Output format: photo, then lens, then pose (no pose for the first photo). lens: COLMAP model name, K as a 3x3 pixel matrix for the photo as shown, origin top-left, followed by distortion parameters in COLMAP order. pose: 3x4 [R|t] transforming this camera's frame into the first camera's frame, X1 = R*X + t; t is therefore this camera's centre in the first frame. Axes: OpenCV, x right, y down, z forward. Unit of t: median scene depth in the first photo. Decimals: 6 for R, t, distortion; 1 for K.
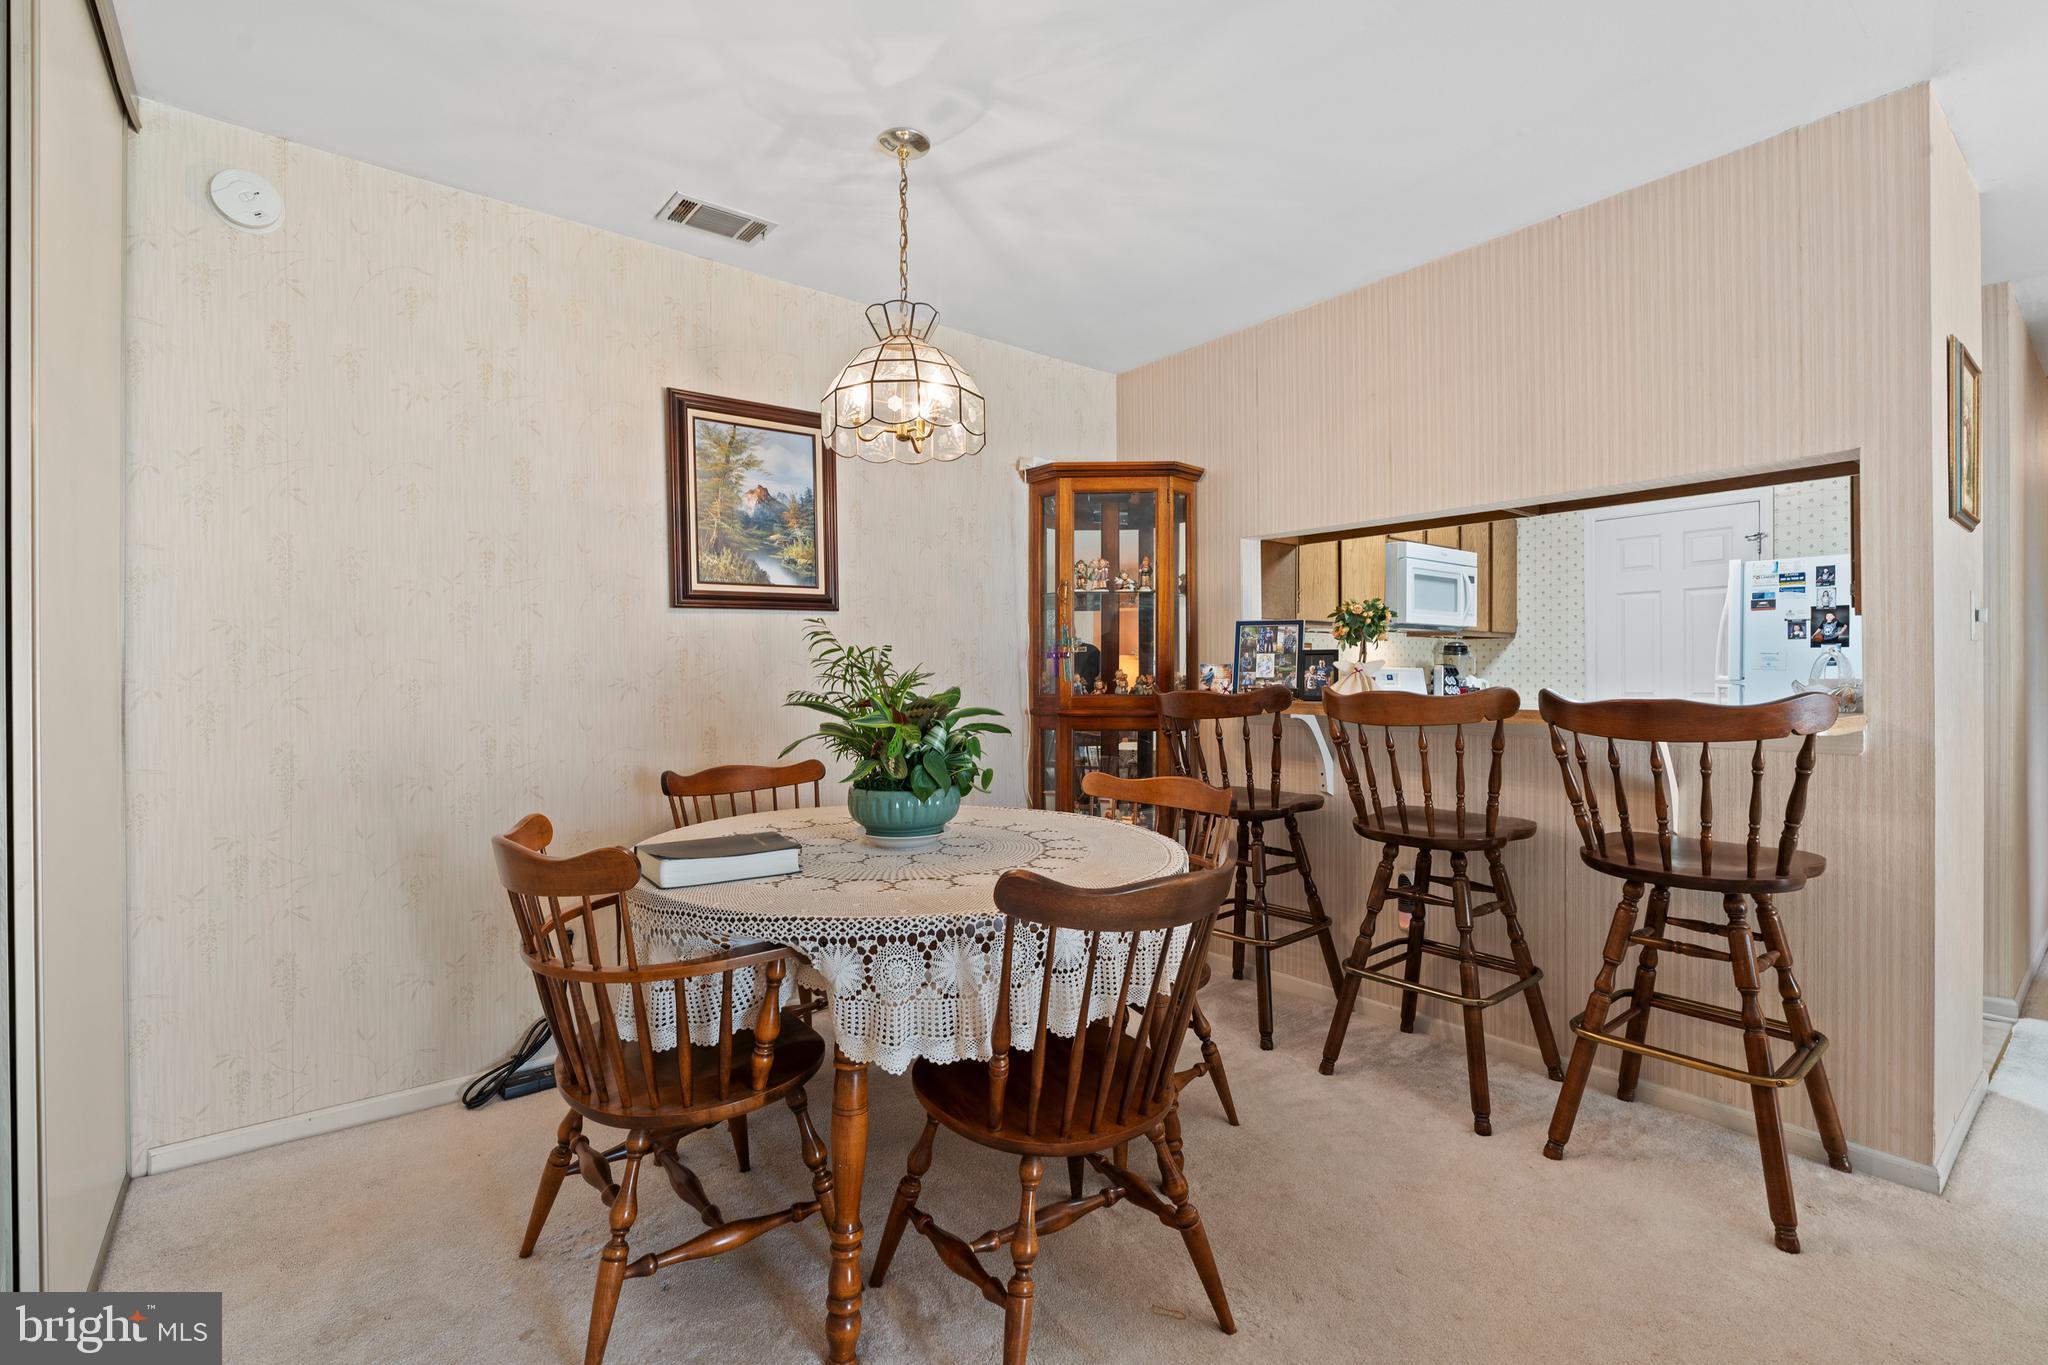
lens RADIAL K [[930.1, 0, 1016.0], [0, 930.1, 681.8], [0, 0, 1]] dist [-0.008783, 0.003727]
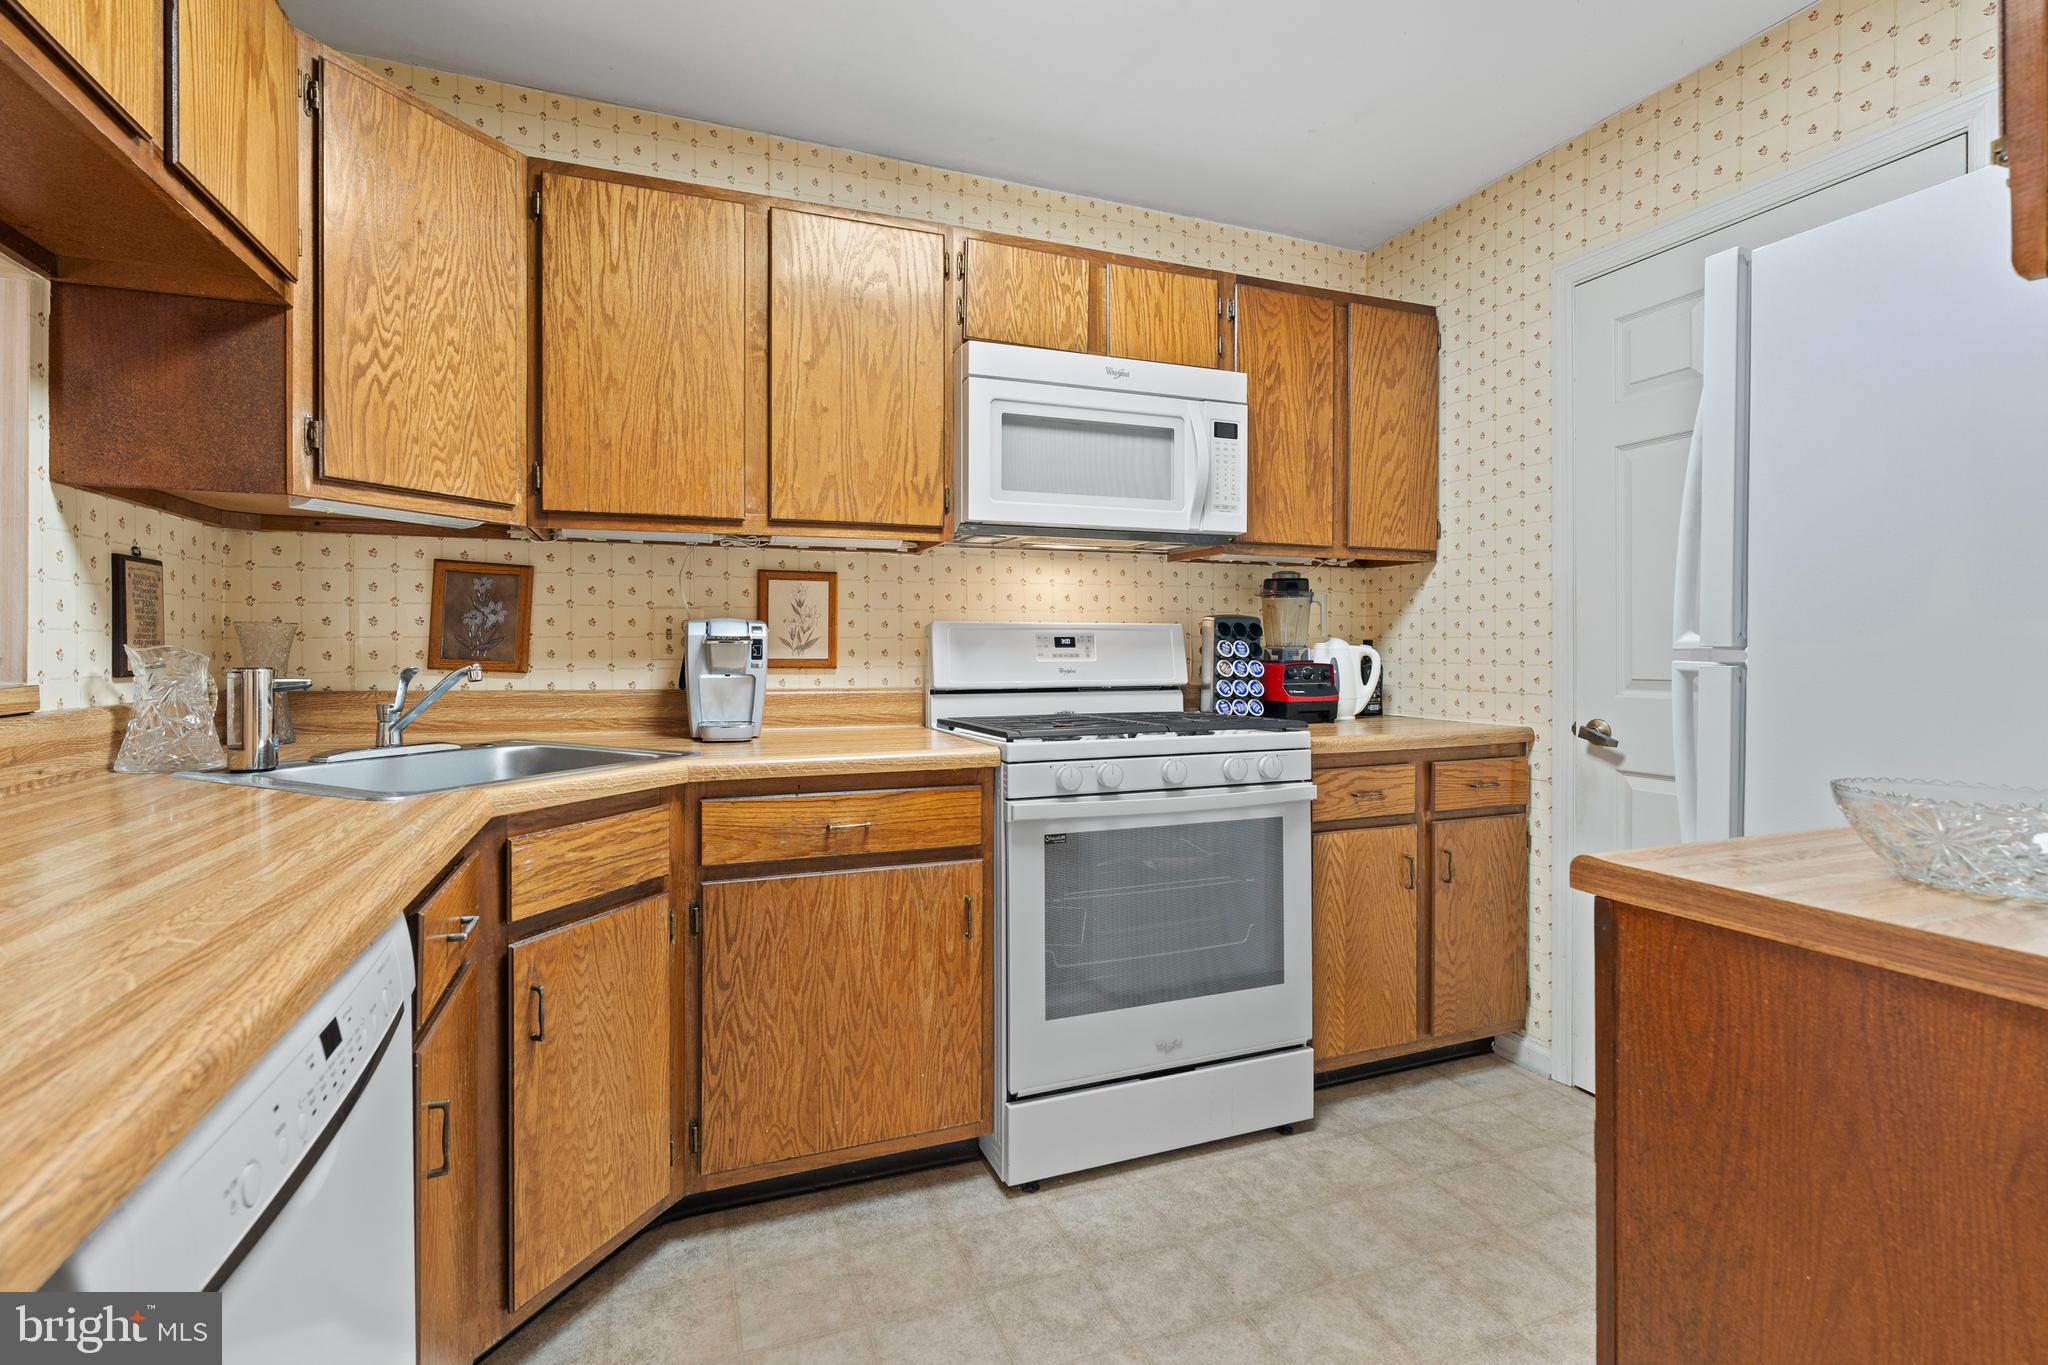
lens RADIAL K [[930.1, 0, 1024.6], [0, 930.1, 651.6], [0, 0, 1]] dist [-0.008783, 0.003727]
pose [[0.953811, 0.005269, -0.300360, 1.017212], [-0.004863, 0.999986, 0.002100, -0.000809], [0.300367, -0.000542, 0.953824, 1.004577]]
